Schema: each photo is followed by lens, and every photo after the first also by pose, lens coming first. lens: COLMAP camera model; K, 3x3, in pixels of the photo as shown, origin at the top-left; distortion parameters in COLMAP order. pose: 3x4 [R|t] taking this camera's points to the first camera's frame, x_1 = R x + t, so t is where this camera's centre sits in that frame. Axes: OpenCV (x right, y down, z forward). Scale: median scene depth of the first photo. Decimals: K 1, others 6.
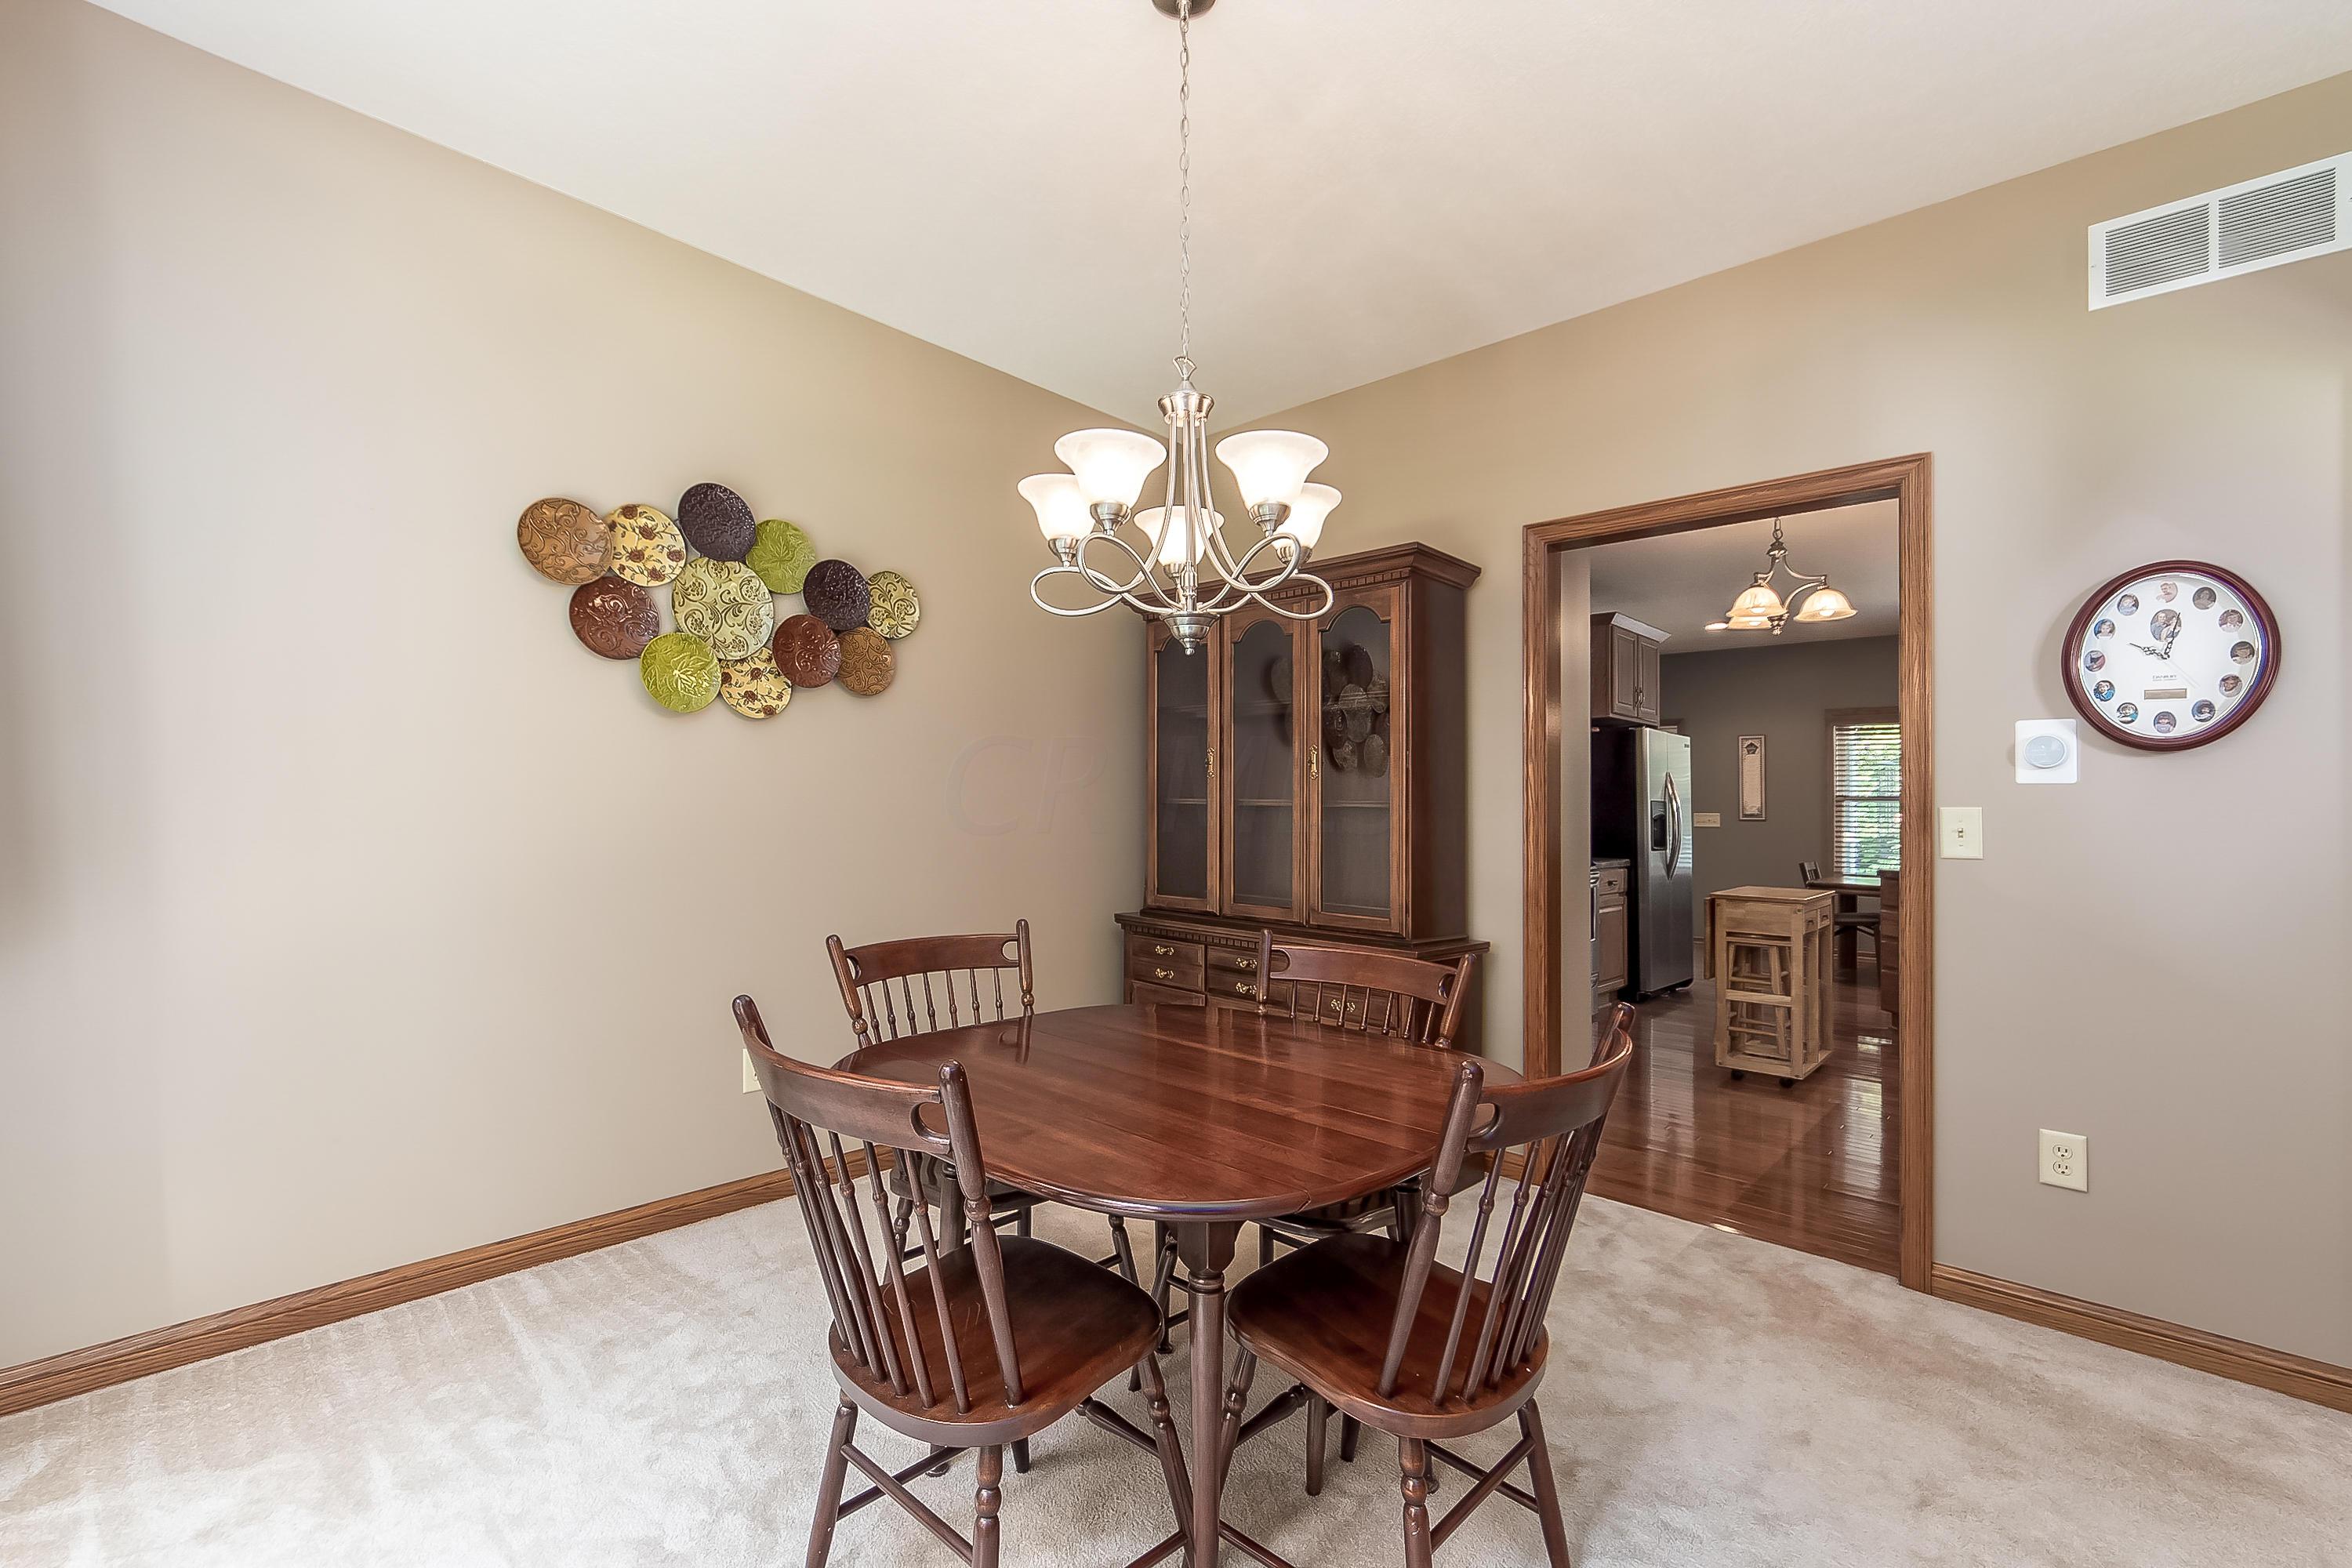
lens RADIAL K [[1001.6, 0, 1170.0], [0, 1001.6, 803.7], [0, 0, 1]] dist [-0.001403, -0.000063]
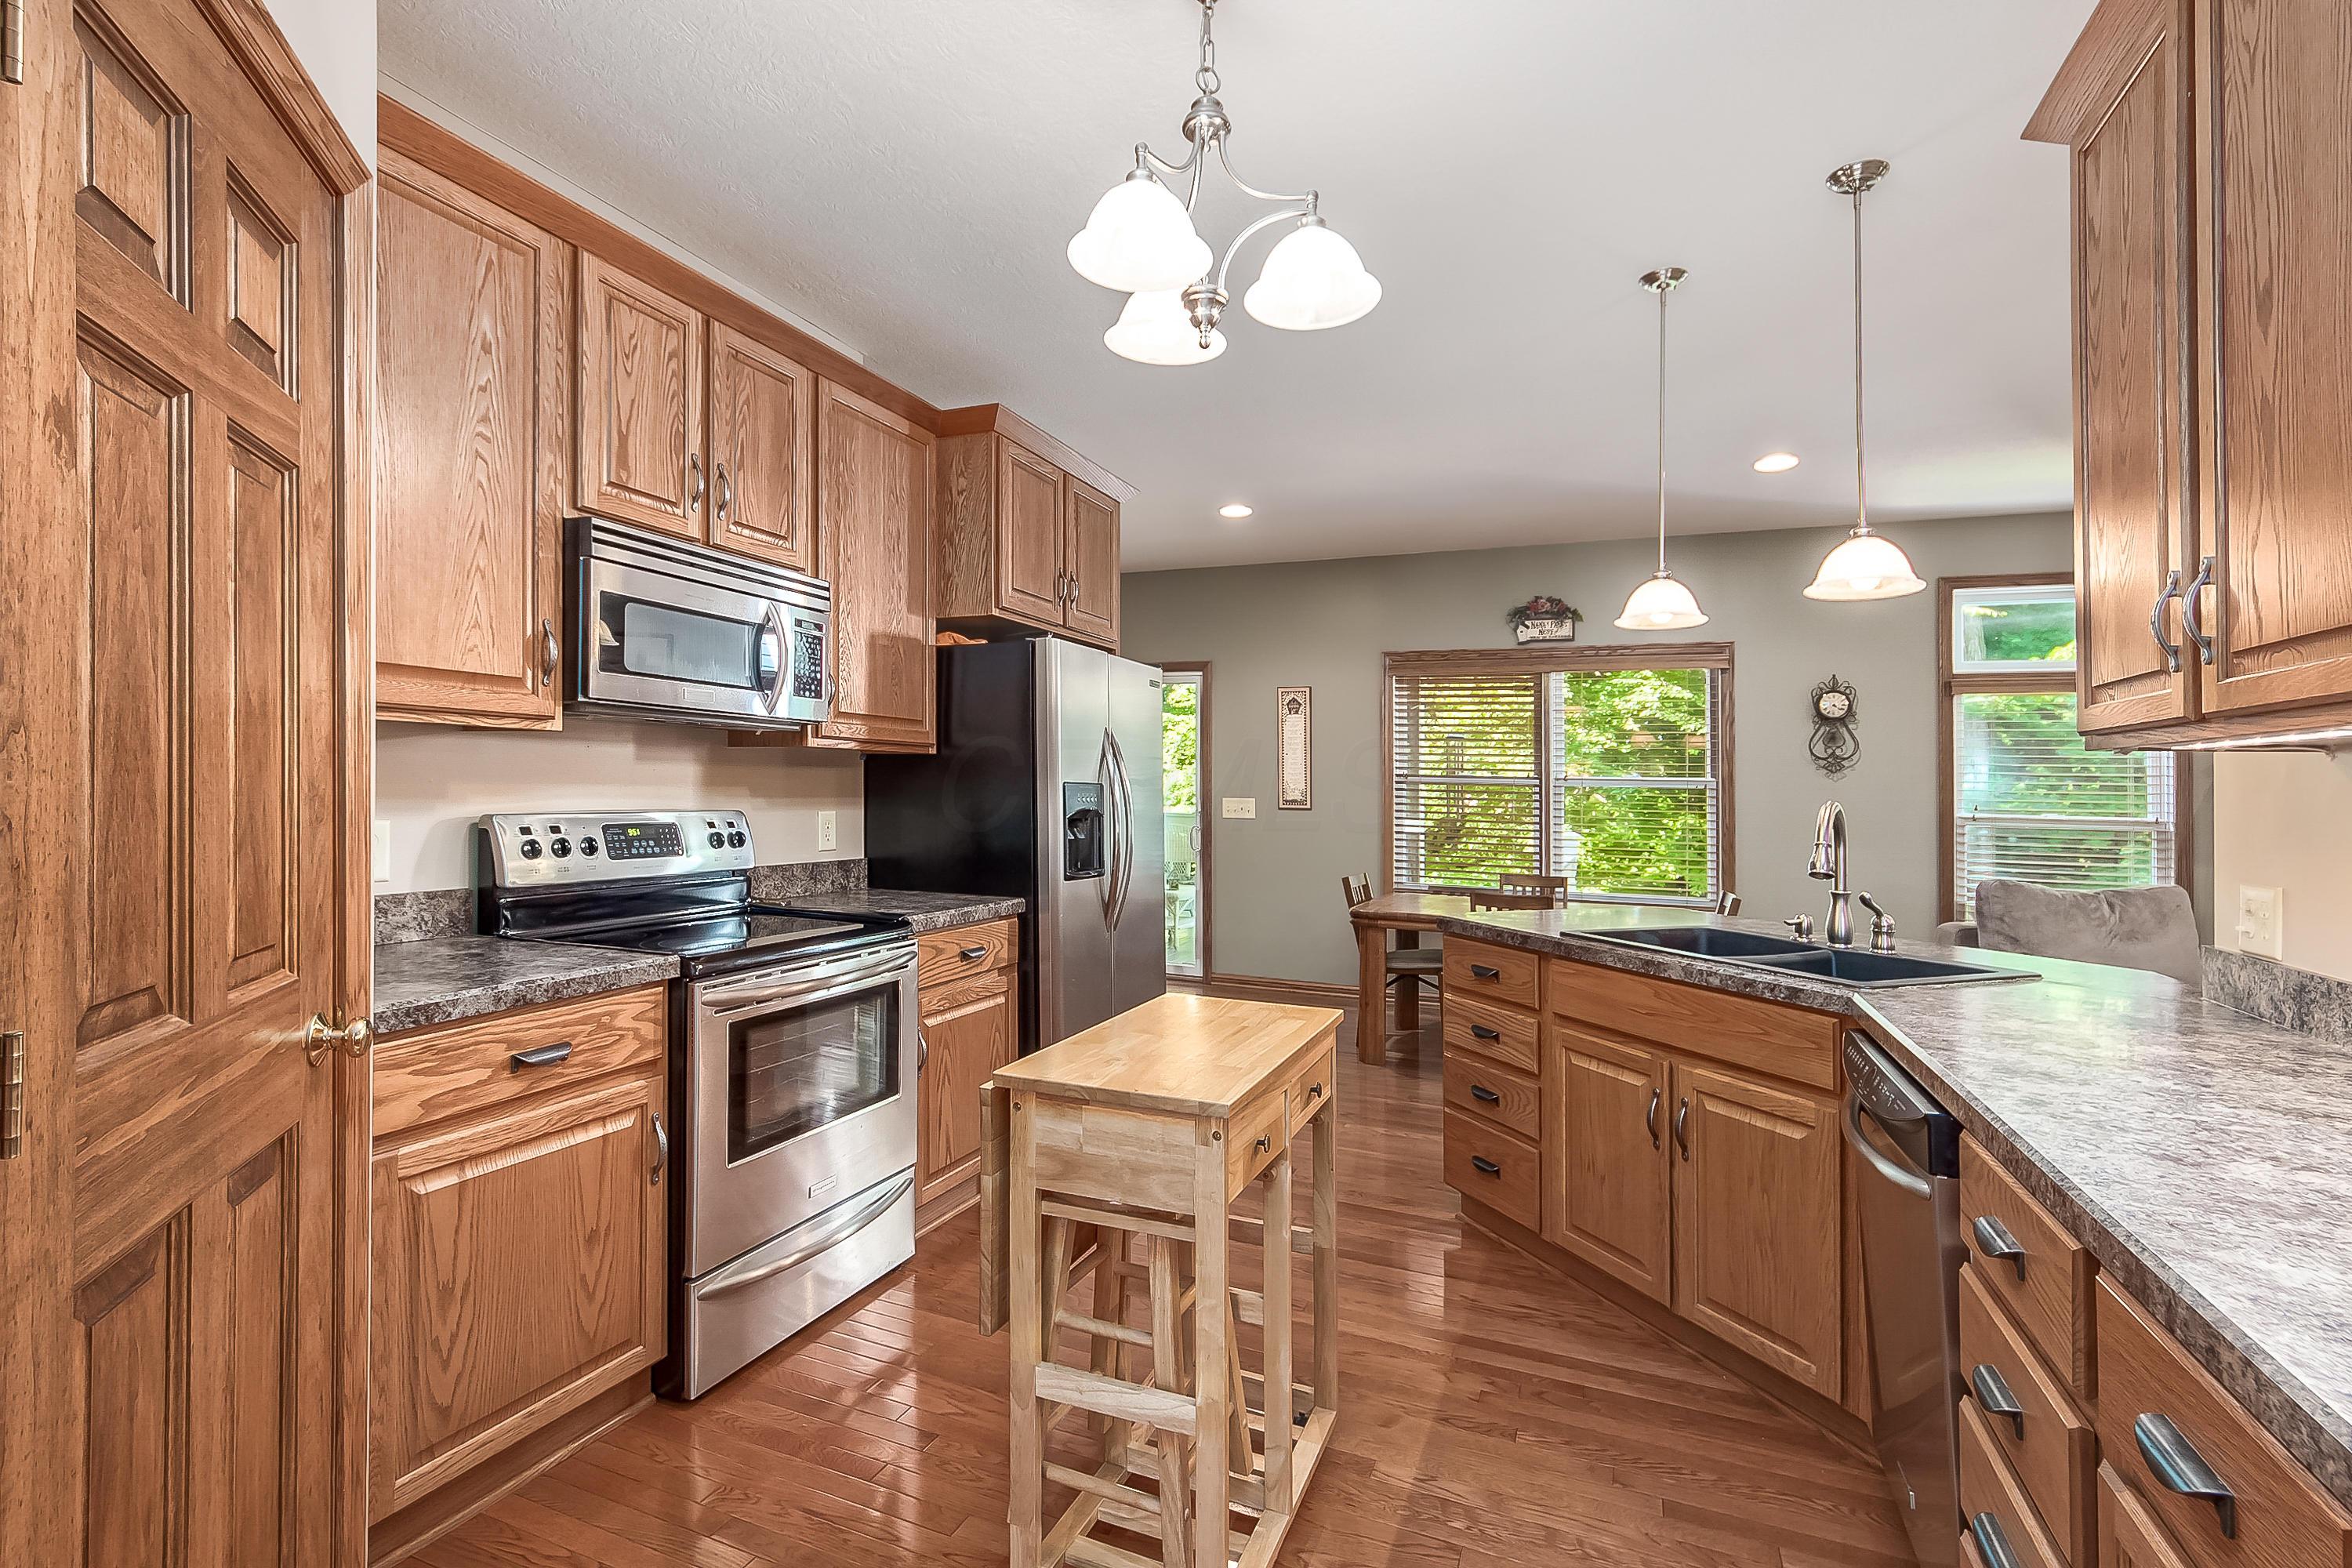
lens RADIAL K [[1045.8, 0, 1177.5], [0, 1045.8, 779.2], [0, 0, 1]] dist [0.002888, 0.000067]
pose [[0.936638, 0.004220, 0.350273, 0.355424], [-0.004906, 0.999987, 0.001071, -0.005960], [-0.350264, -0.002722, 0.936647, 0.491656]]
